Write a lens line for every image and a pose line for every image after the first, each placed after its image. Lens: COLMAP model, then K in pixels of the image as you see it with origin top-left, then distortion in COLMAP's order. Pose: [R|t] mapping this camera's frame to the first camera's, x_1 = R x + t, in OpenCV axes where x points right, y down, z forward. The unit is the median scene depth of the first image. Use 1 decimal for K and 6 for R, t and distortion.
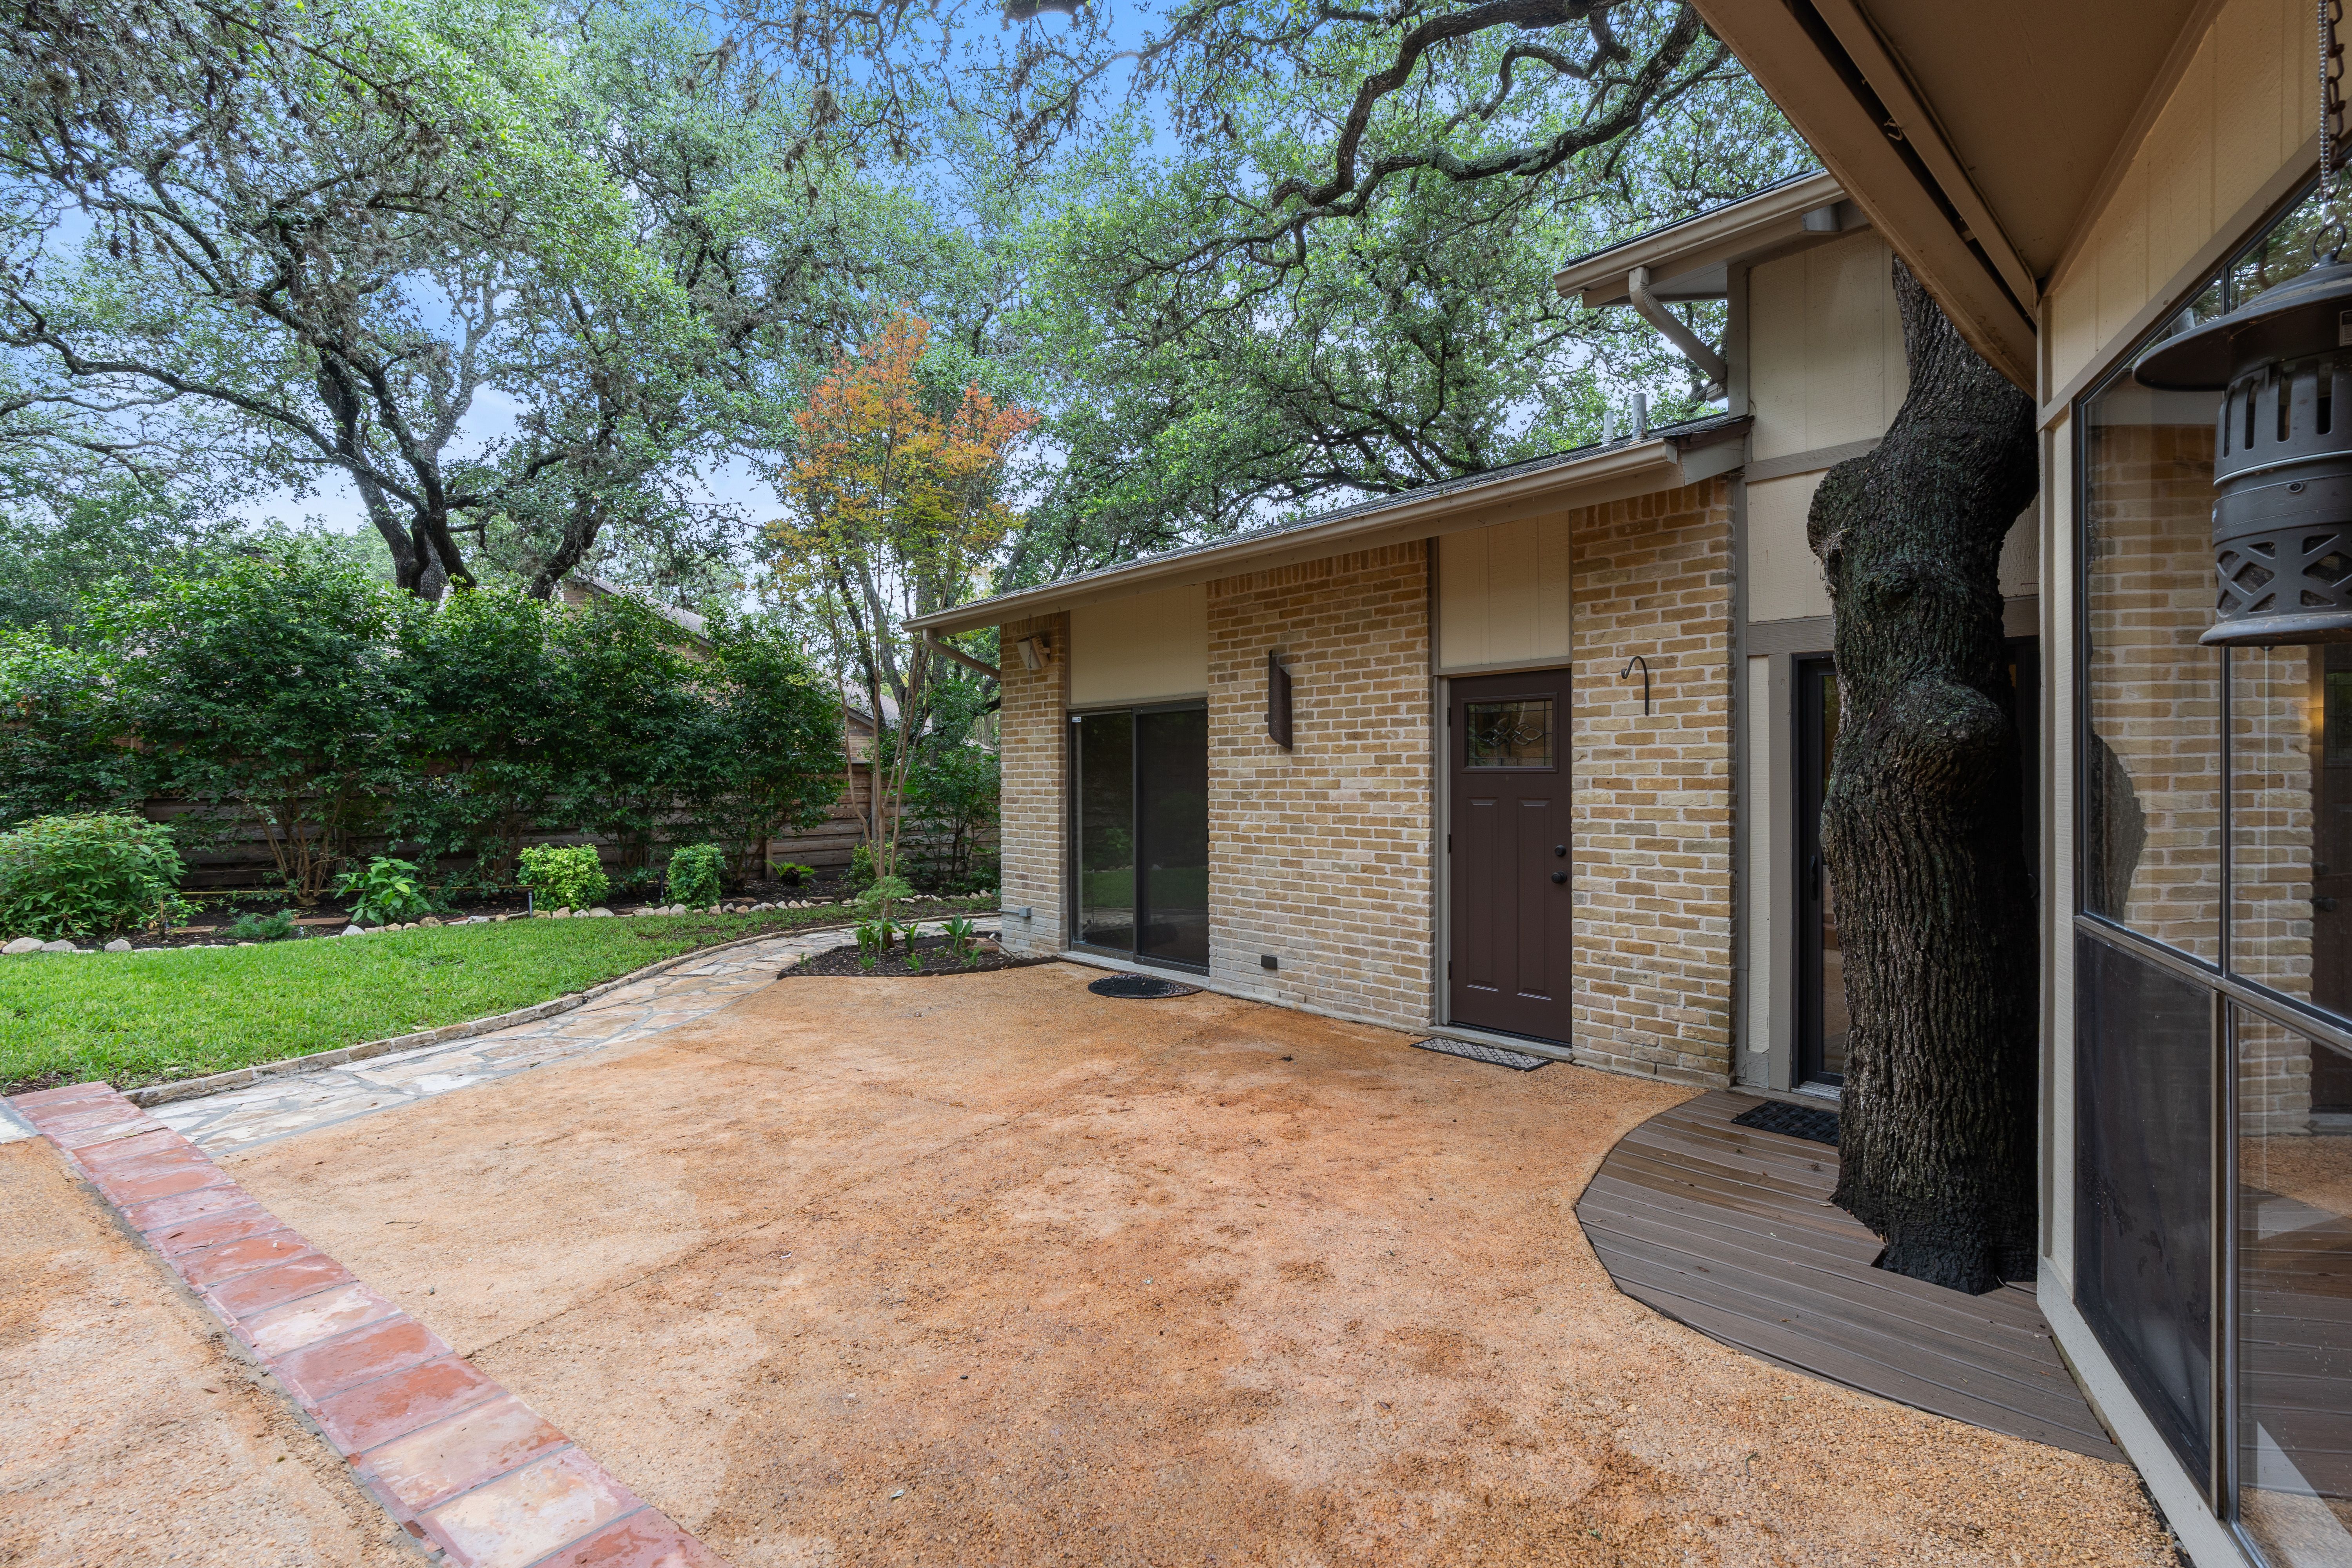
lens RADIAL K [[1041.9, 0, 1166.7], [0, 1041.9, 781.8], [0, 0, 1]] dist [-0.003994, 0.000618]
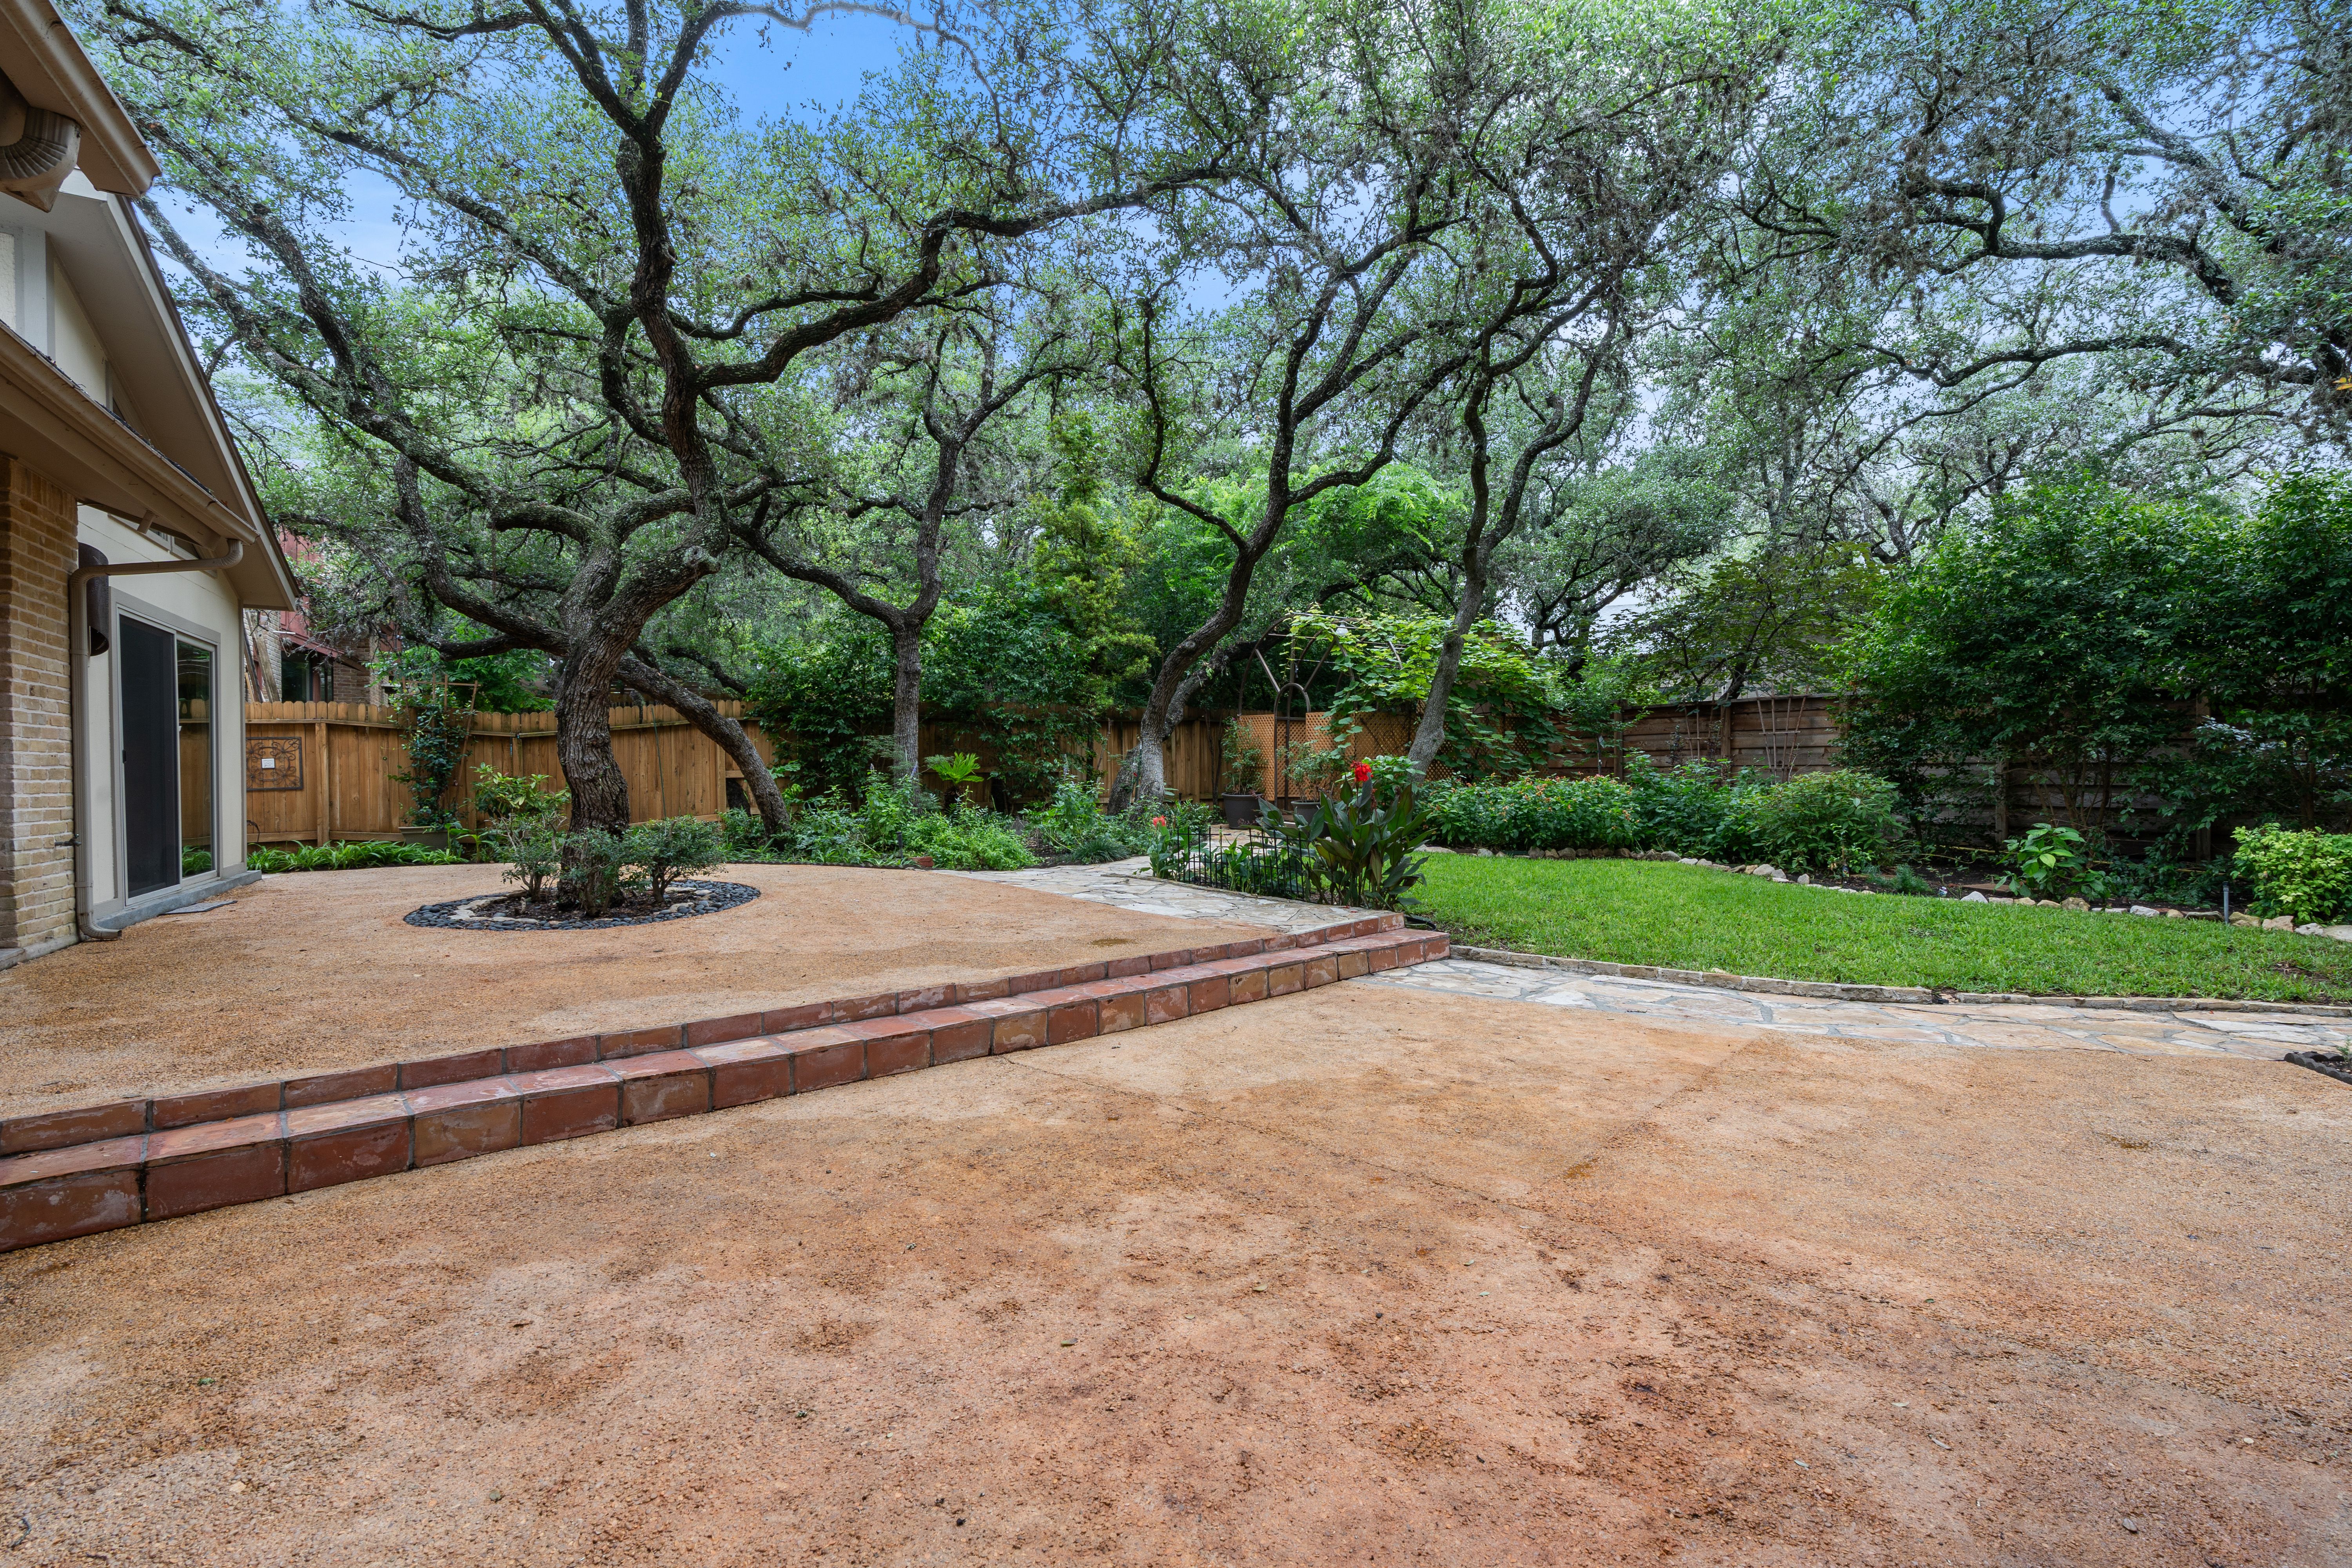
lens RADIAL K [[1041.9, 0, 1170.1], [0, 1041.9, 782.9], [0, 0, 1]] dist [-0.003994, 0.000618]
pose [[-0.174860, 0.017323, -0.984441, 0.578803], [0.000149, 0.999846, 0.017567, 0.050814], [0.984593, 0.002925, -0.174835, 0.982293]]
